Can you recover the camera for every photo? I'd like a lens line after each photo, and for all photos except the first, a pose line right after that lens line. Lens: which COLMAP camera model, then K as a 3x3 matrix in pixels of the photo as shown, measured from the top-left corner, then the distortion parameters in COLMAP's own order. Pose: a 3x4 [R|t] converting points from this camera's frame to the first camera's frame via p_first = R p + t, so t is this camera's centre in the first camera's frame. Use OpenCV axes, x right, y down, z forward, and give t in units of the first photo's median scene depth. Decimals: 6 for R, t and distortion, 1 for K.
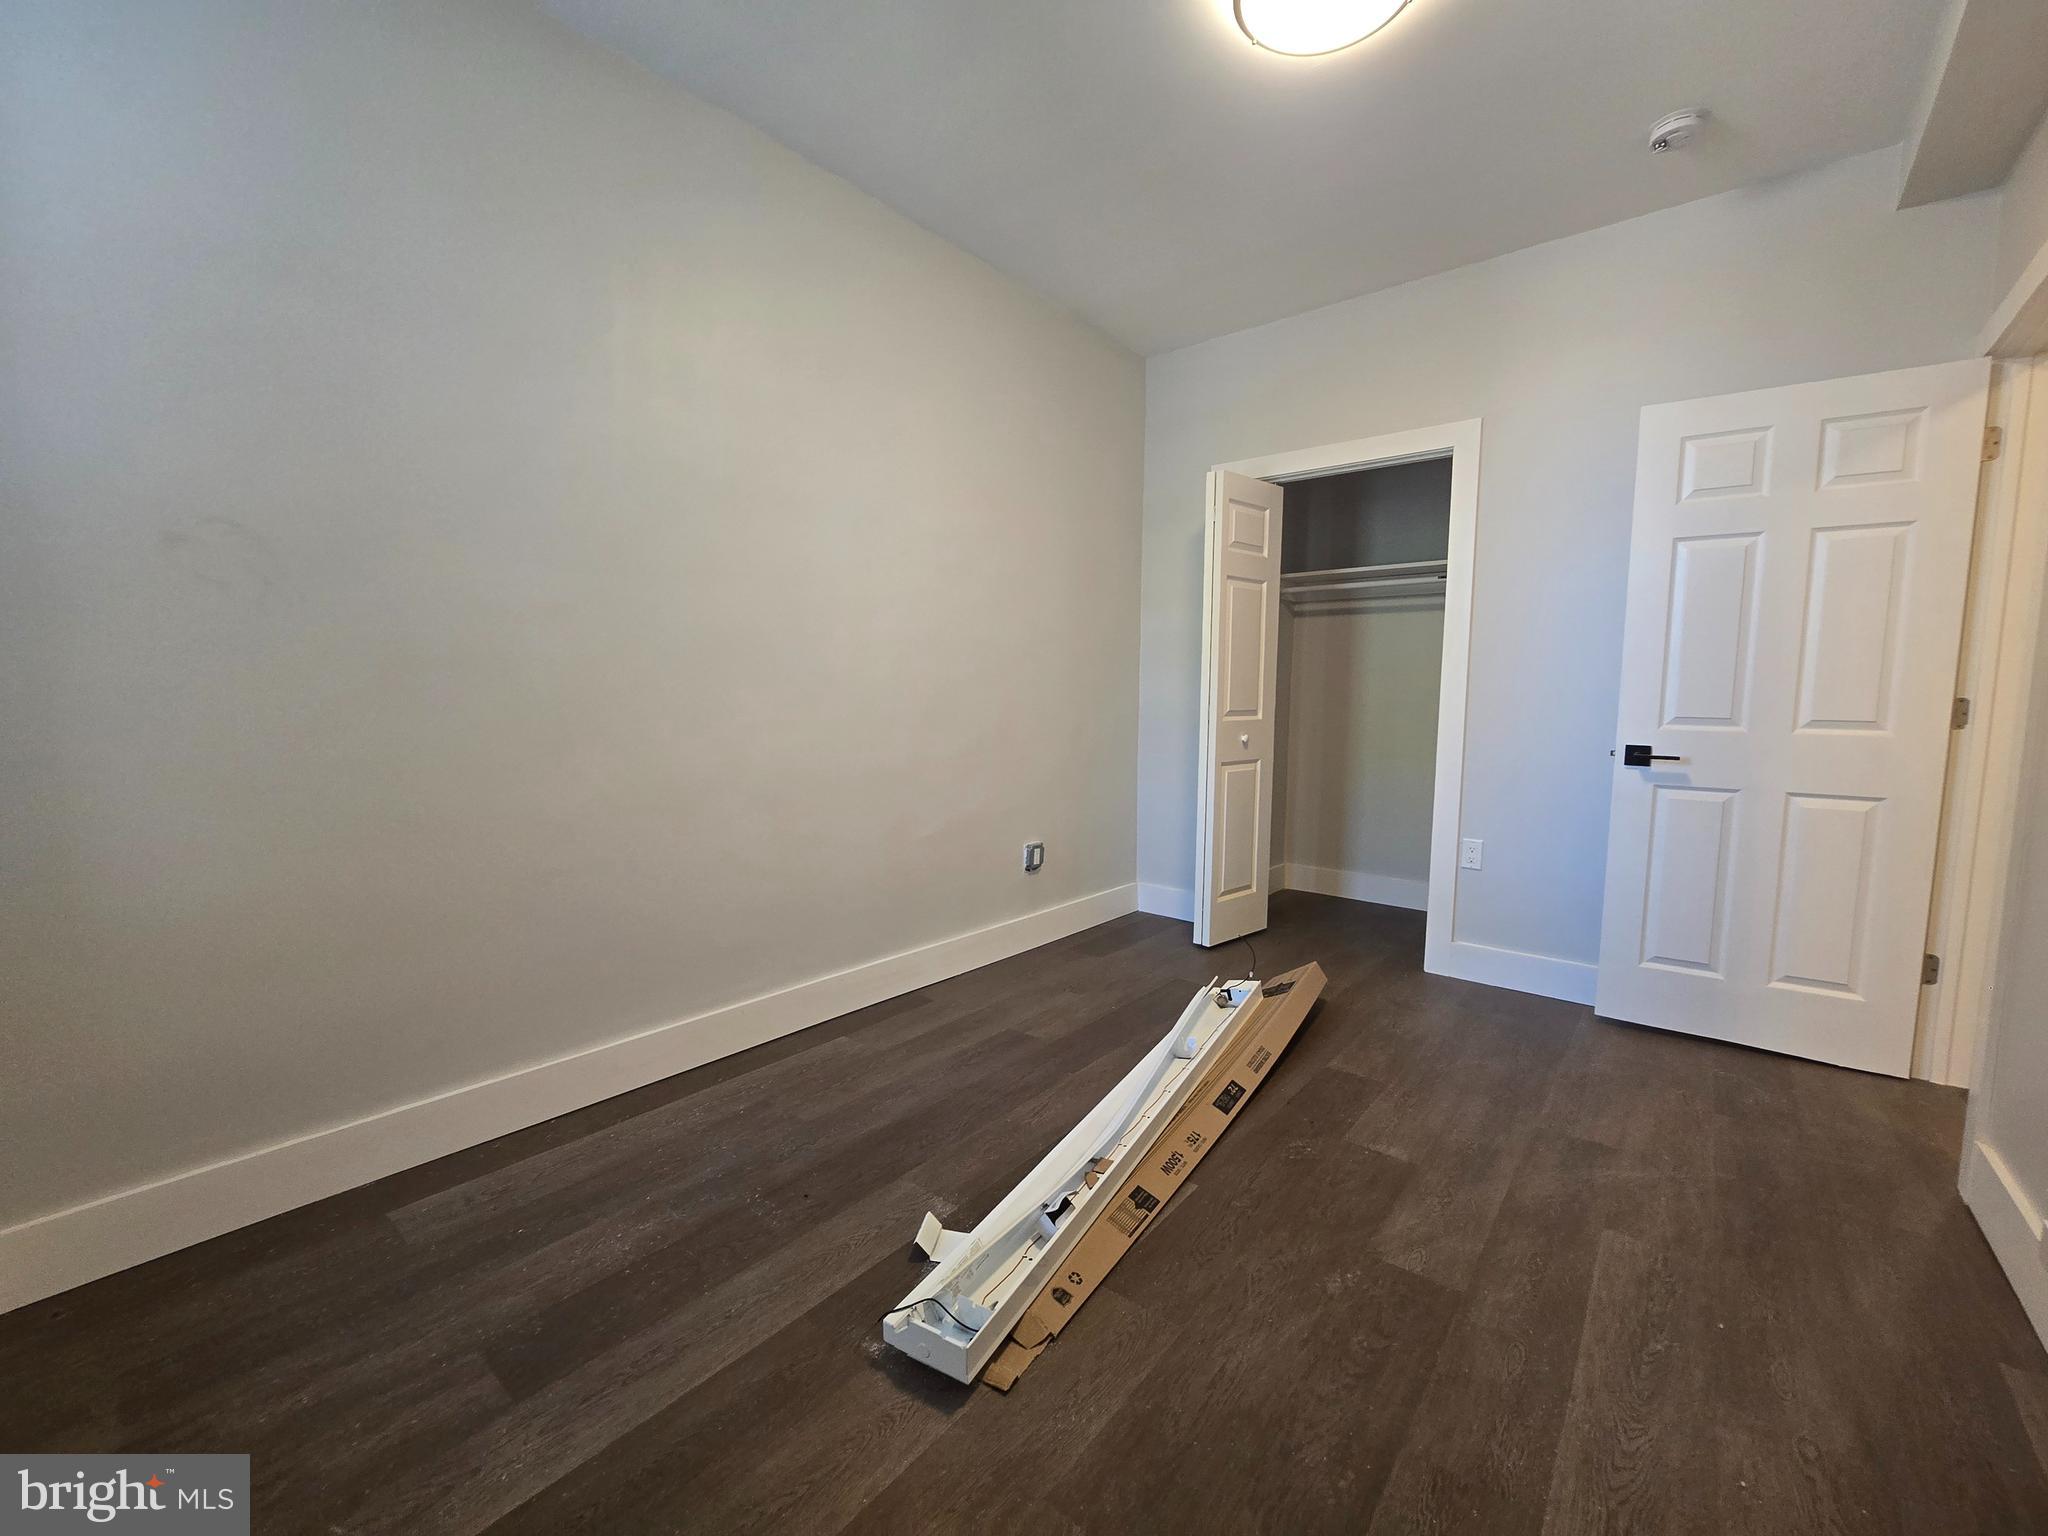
lens RADIAL K [[830.9, 0, 1017.2], [0, 830.9, 766.6], [0, 0, 1]] dist [-0.003059, -0.000050]
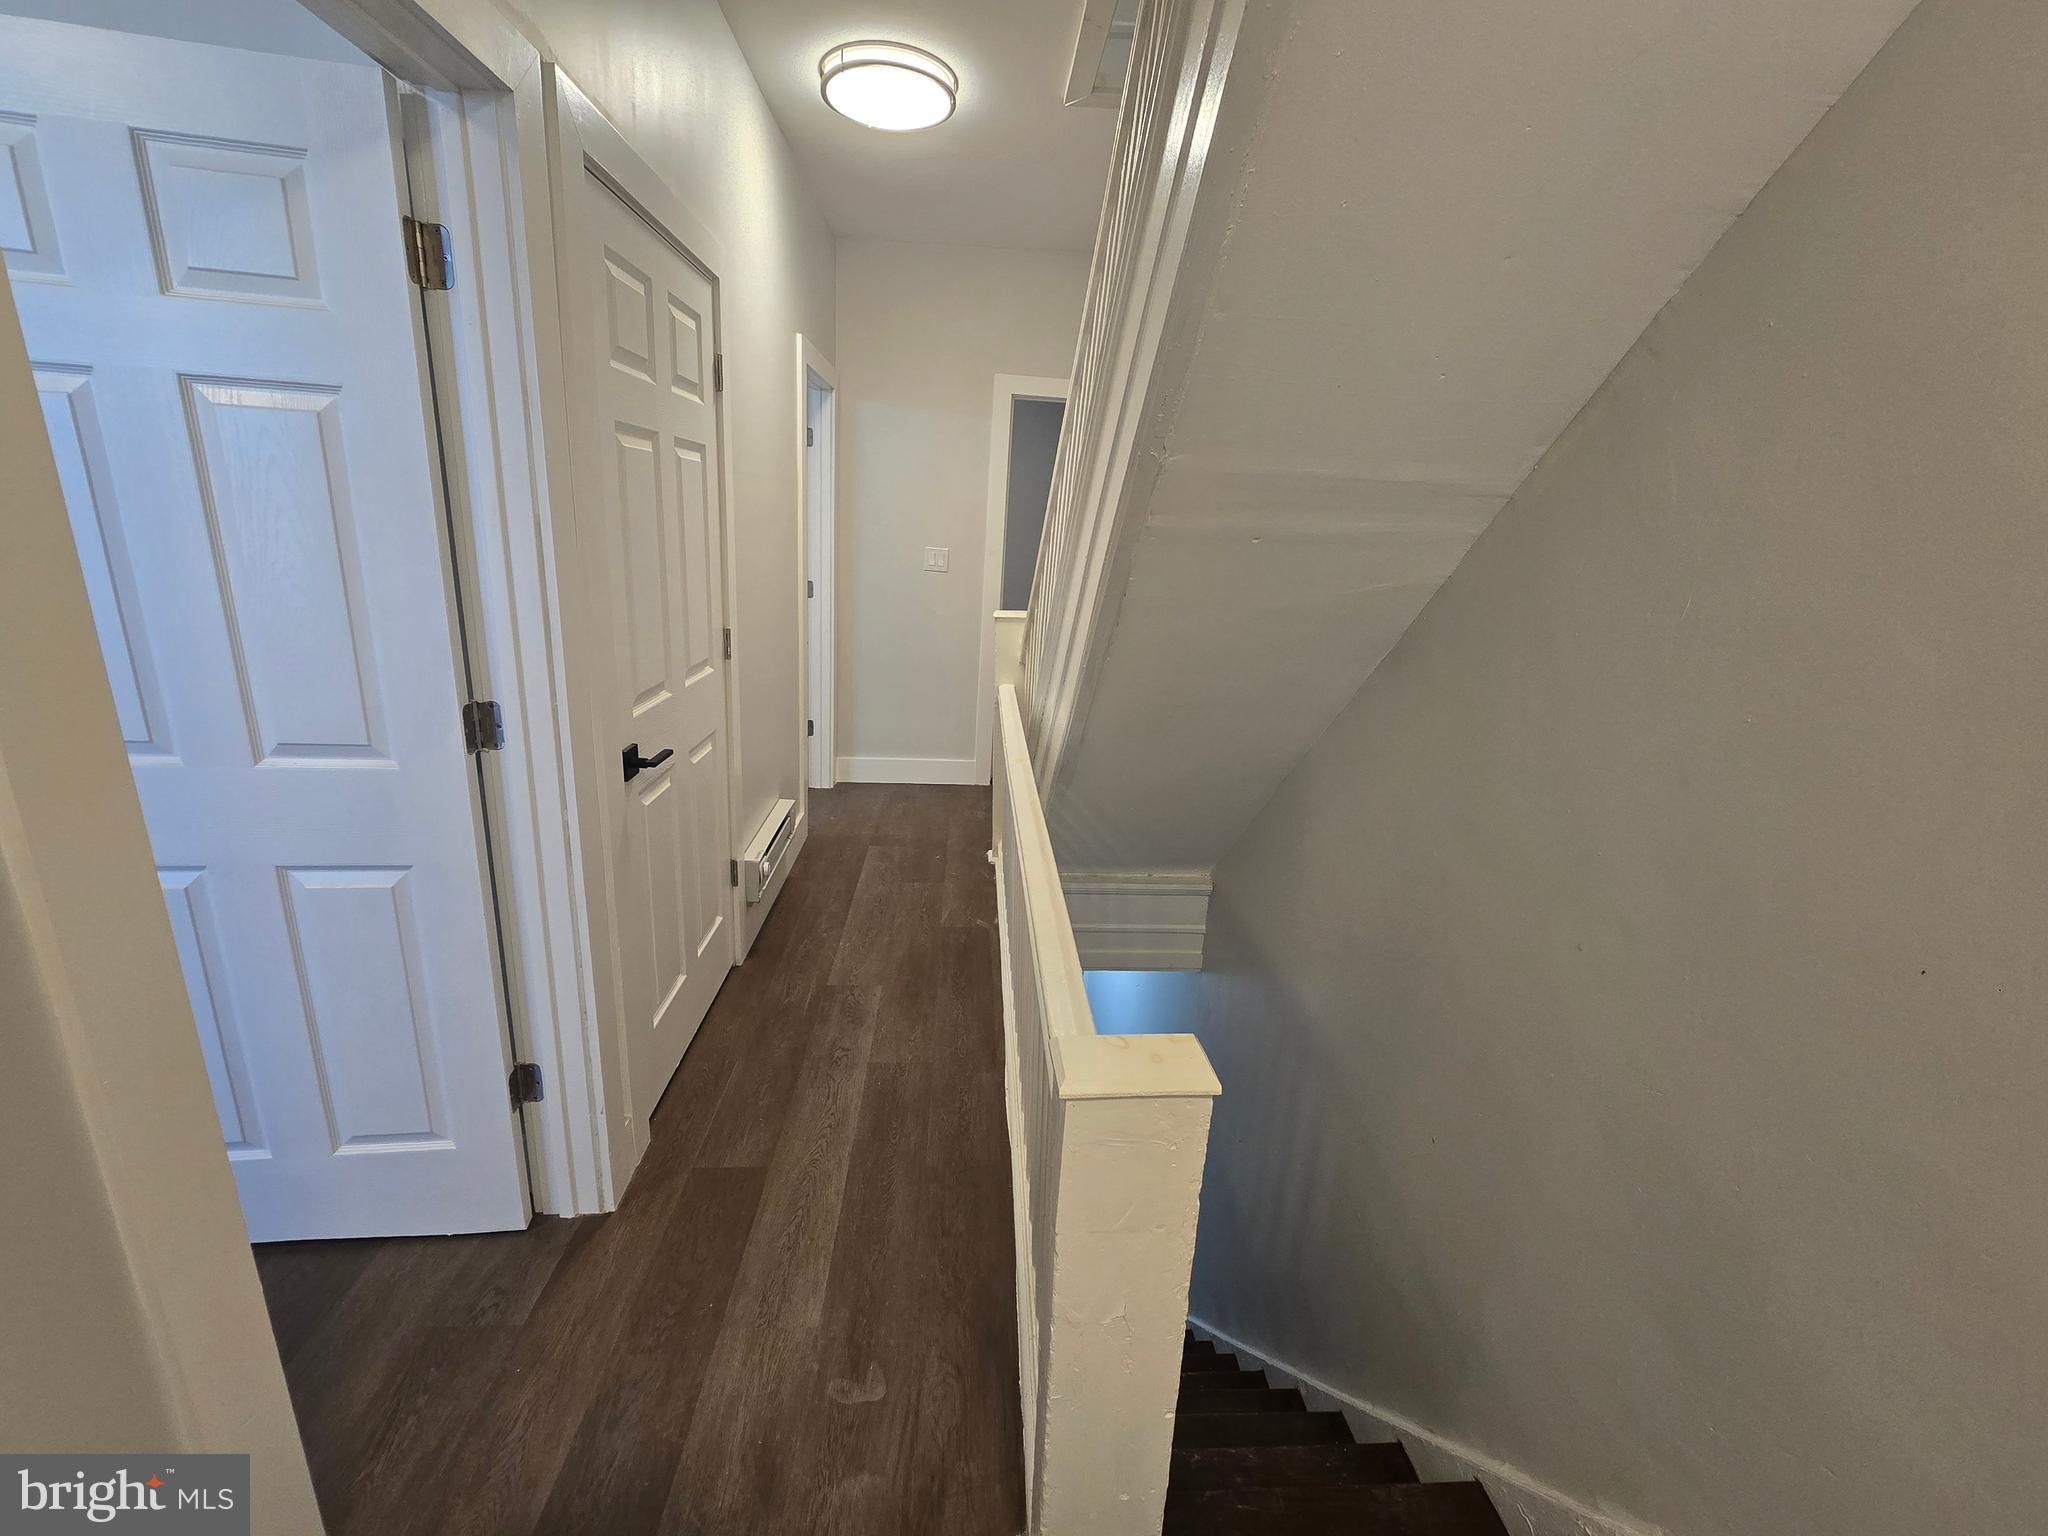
lens RADIAL K [[830.9, 0, 1017.2], [0, 830.9, 766.6], [0, 0, 1]] dist [-0.003059, -0.000050]
pose [[0.731672, -0.155960, 0.663576, 0.980250], [0.014778, 0.976875, 0.213299, -0.157122], [-0.681497, -0.146258, 0.717057, 0.263999]]
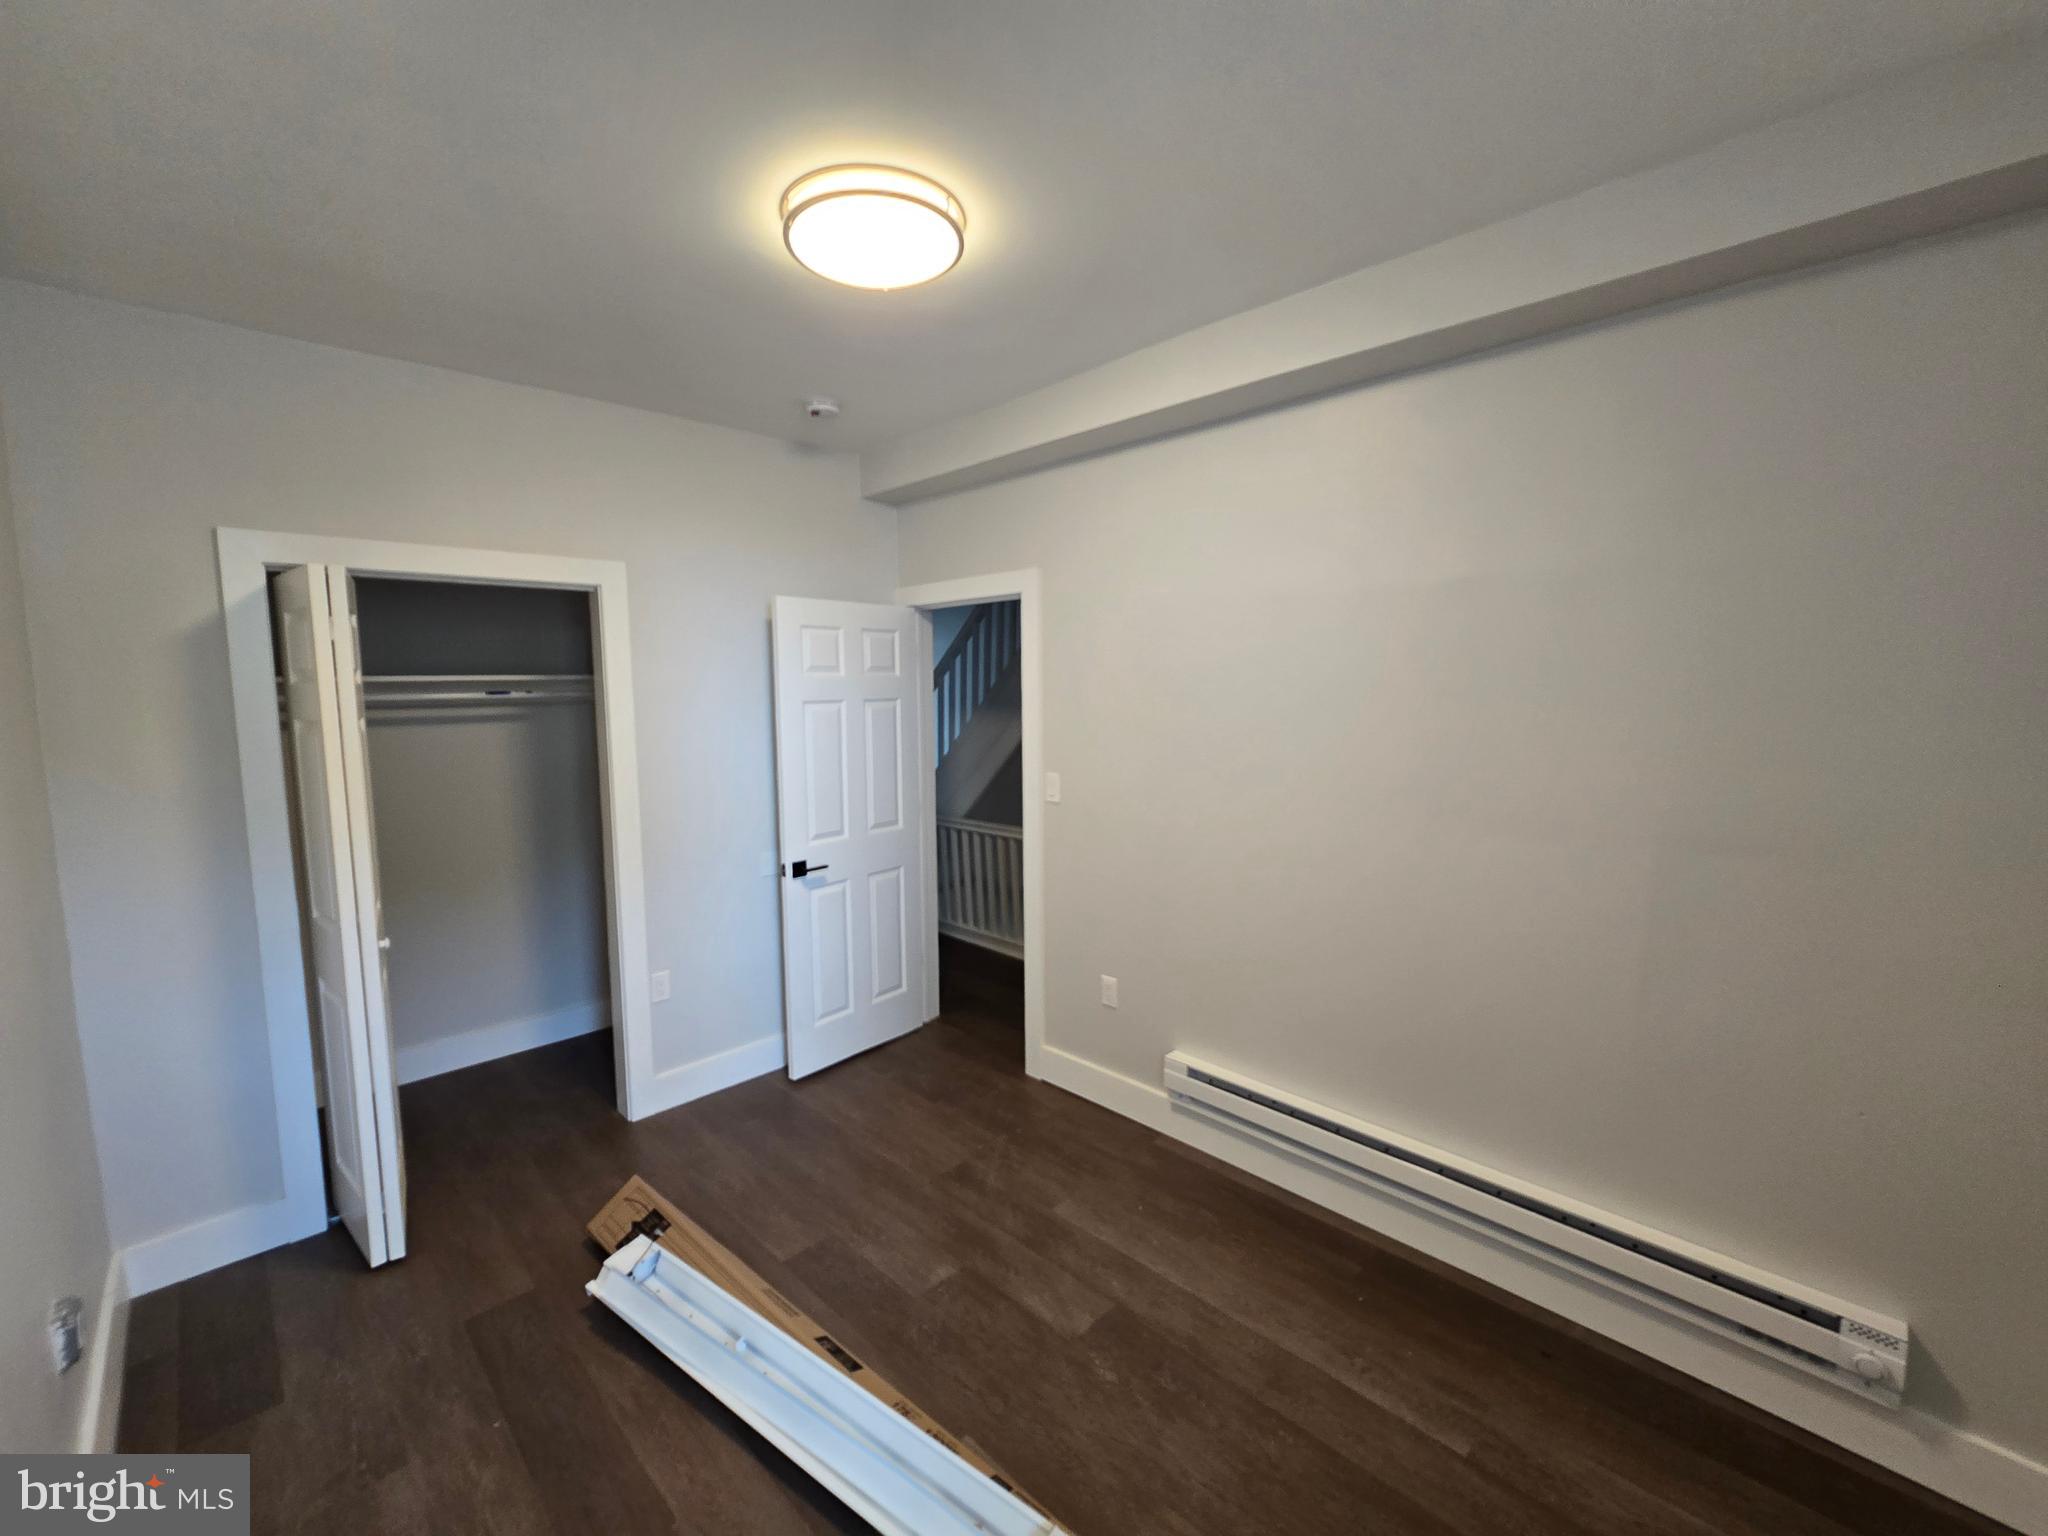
lens RADIAL K [[830.9, 0, 1017.2], [0, 830.9, 766.6], [0, 0, 1]] dist [-0.003059, -0.000050]
pose [[0.103920, -0.114301, 0.987996, -0.512676], [0.103866, 0.989190, 0.103515, -0.298463], [-0.989147, 0.091862, 0.114668, 0.571690]]
